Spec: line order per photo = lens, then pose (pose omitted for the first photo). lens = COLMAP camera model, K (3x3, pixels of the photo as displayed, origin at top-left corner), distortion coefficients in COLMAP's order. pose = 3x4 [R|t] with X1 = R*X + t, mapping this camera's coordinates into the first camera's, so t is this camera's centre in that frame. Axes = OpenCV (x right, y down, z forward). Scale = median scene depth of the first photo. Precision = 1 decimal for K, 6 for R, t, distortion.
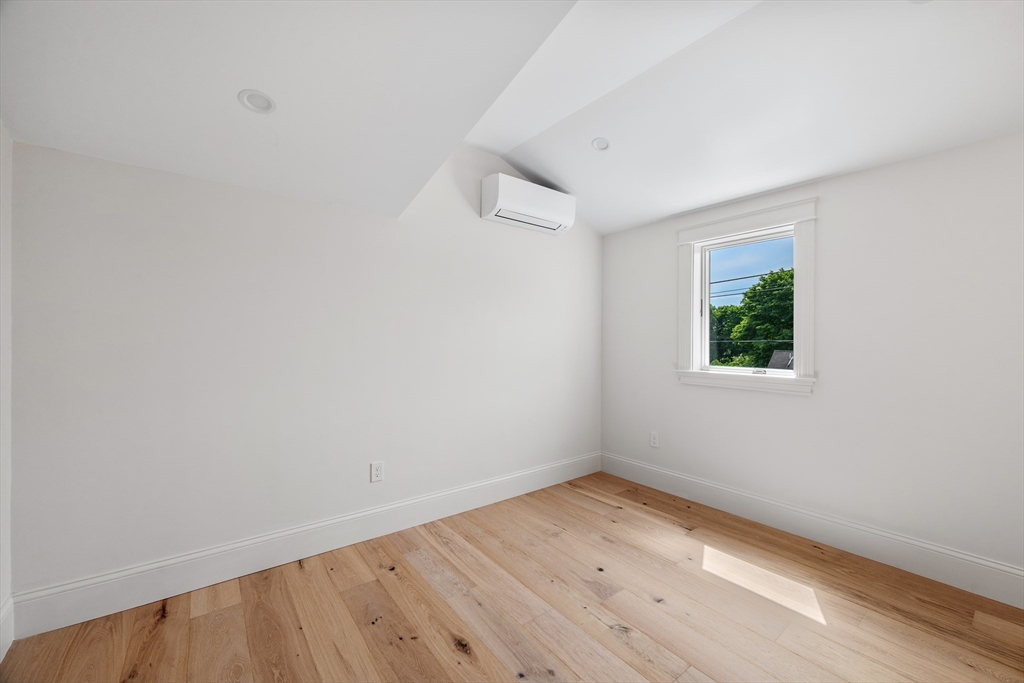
lens RADIAL K [[406.0, 0, 516.6], [0, 406.0, 334.7], [0, 0, 1]] dist [-0.001314, 0.000471]
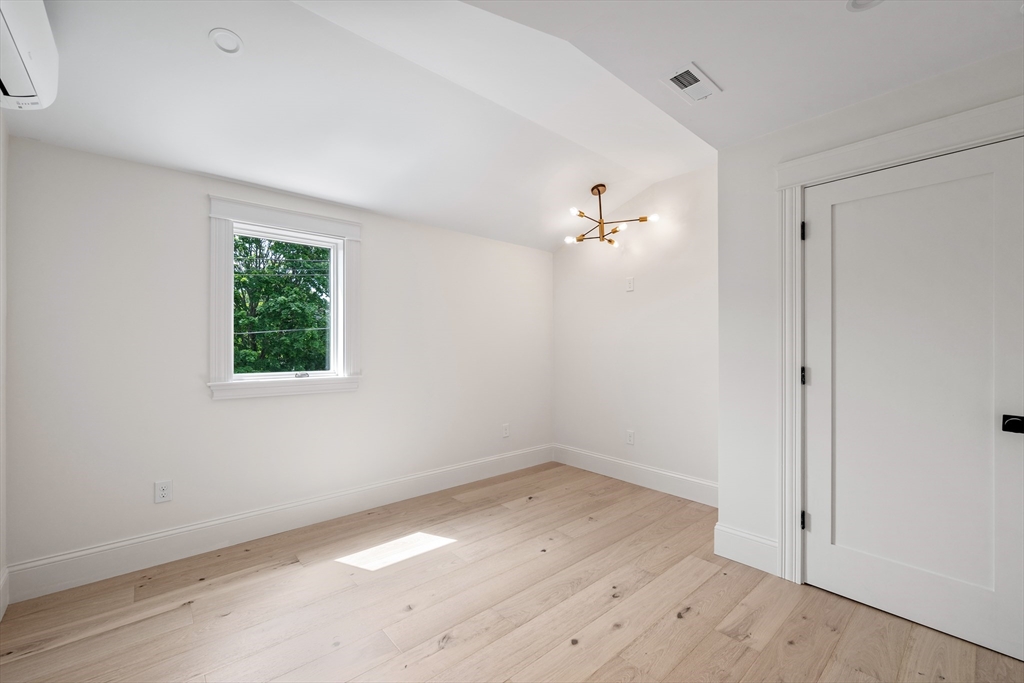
lens RADIAL K [[421.0, 0, 514.0], [0, 421.0, 338.9], [0, 0, 1]] dist [-0.000636, 0.000243]
pose [[-0.063899, 0.009827, 0.997908, -0.525183], [-0.017637, 0.999784, -0.010974, 0.005974], [-0.997800, -0.018301, -0.063712, 0.624941]]
